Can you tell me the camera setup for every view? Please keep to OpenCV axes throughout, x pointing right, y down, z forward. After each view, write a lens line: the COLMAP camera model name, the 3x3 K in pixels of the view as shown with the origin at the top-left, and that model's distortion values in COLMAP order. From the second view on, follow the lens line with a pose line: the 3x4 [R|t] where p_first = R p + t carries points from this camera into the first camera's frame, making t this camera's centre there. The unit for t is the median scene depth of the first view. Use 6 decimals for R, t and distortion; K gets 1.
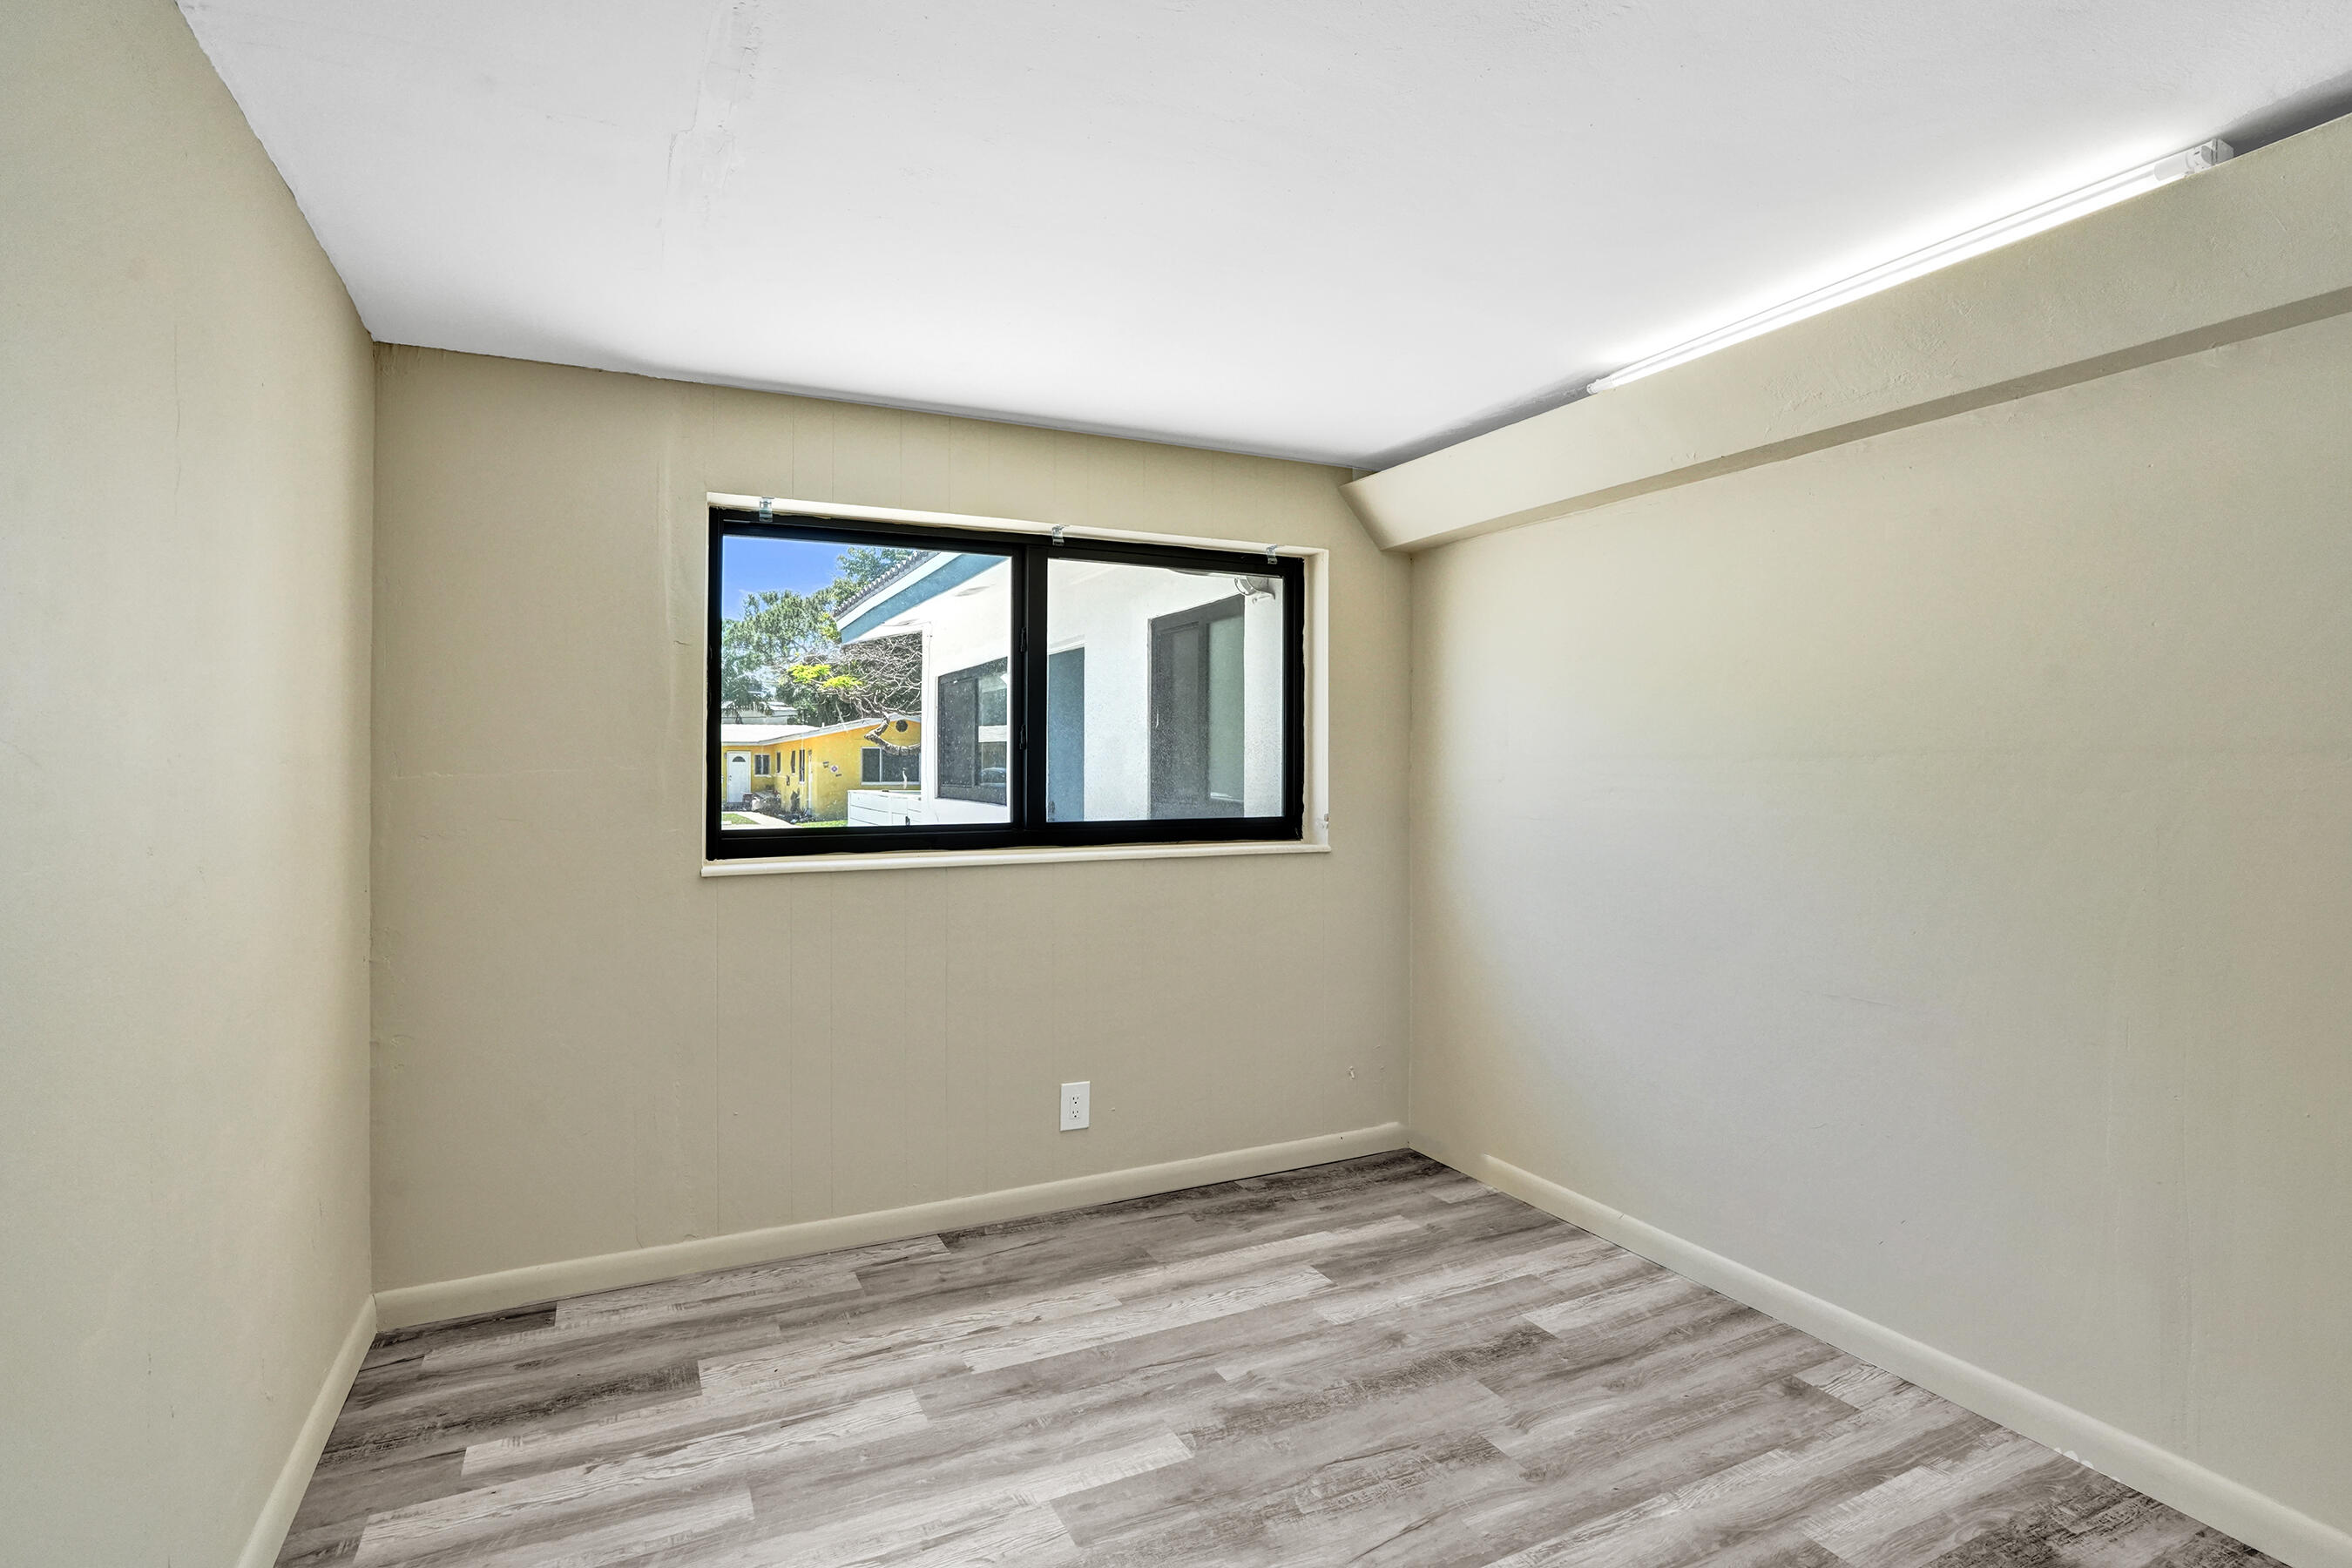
lens RADIAL K [[1125.7, 0, 1169.6], [0, 1125.7, 777.0], [0, 0, 1]] dist [-0.025488, 0.001011]
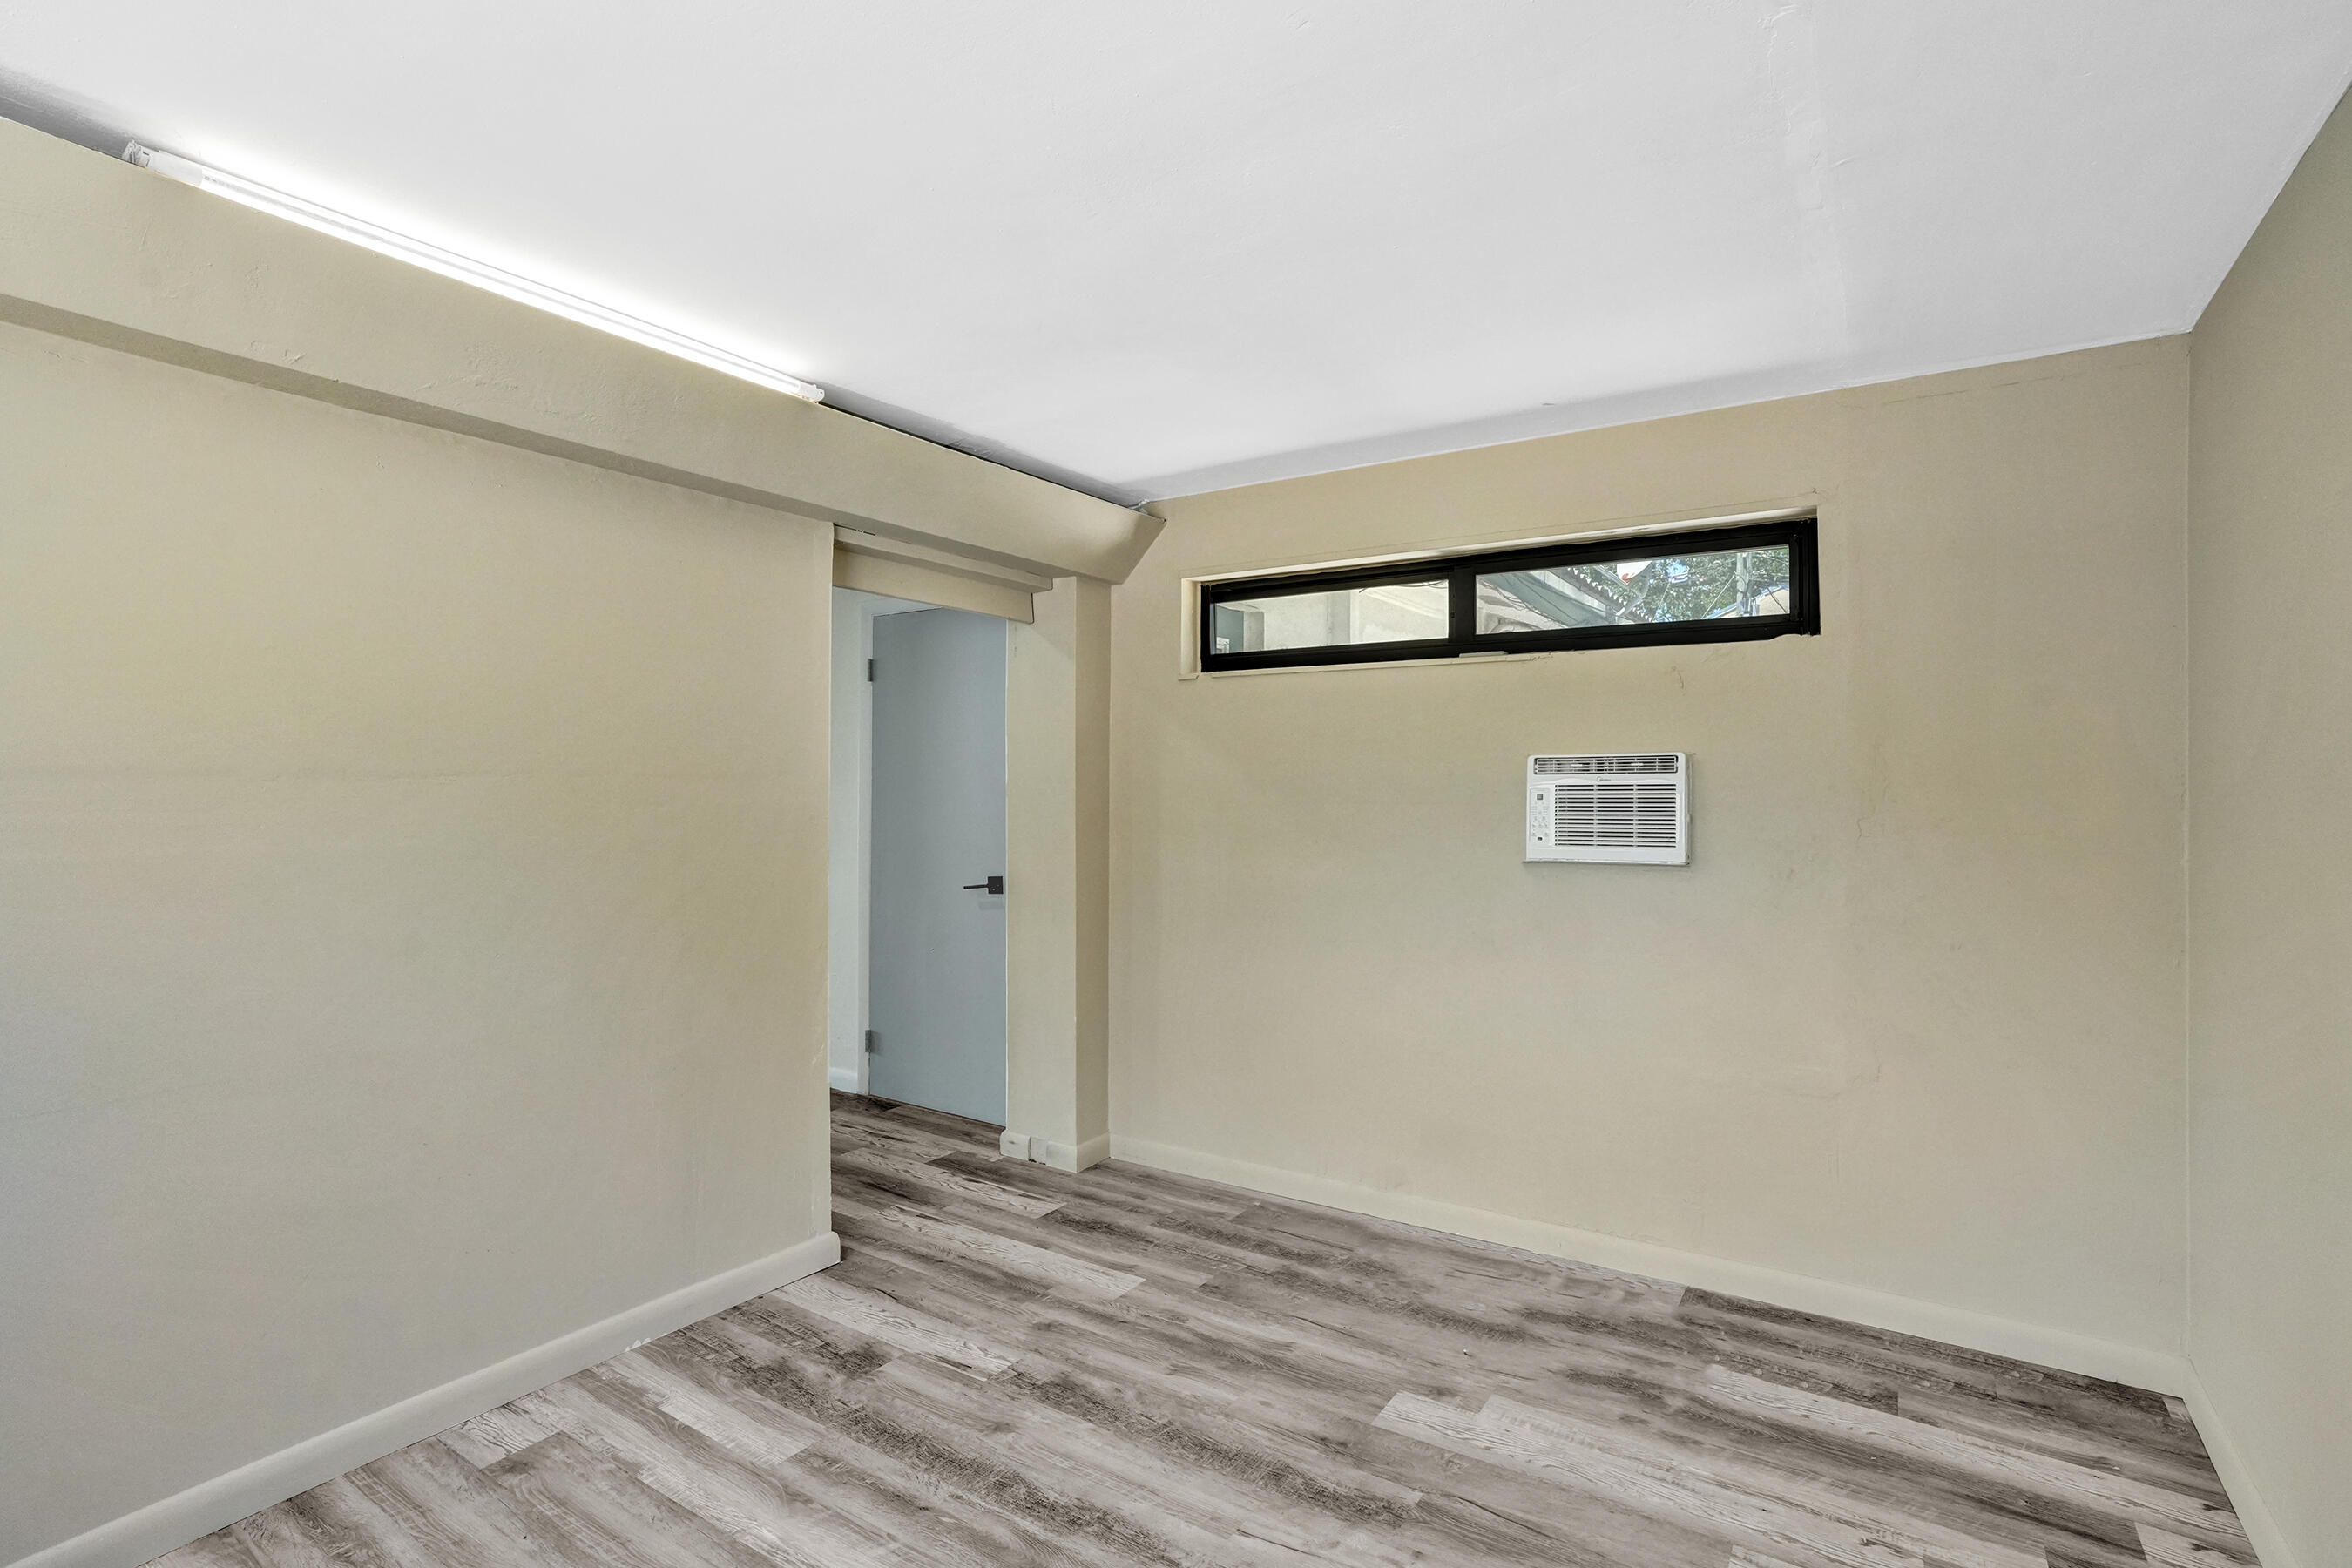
lens RADIAL K [[1125.7, 0, 1169.6], [0, 1125.7, 777.0], [0, 0, 1]] dist [-0.025488, 0.001011]
pose [[-0.515976, 0.003134, 0.856598, -0.540190], [0.002872, 0.999994, -0.001929, -0.014099], [-0.856598, 0.001465, -0.515982, 1.095443]]
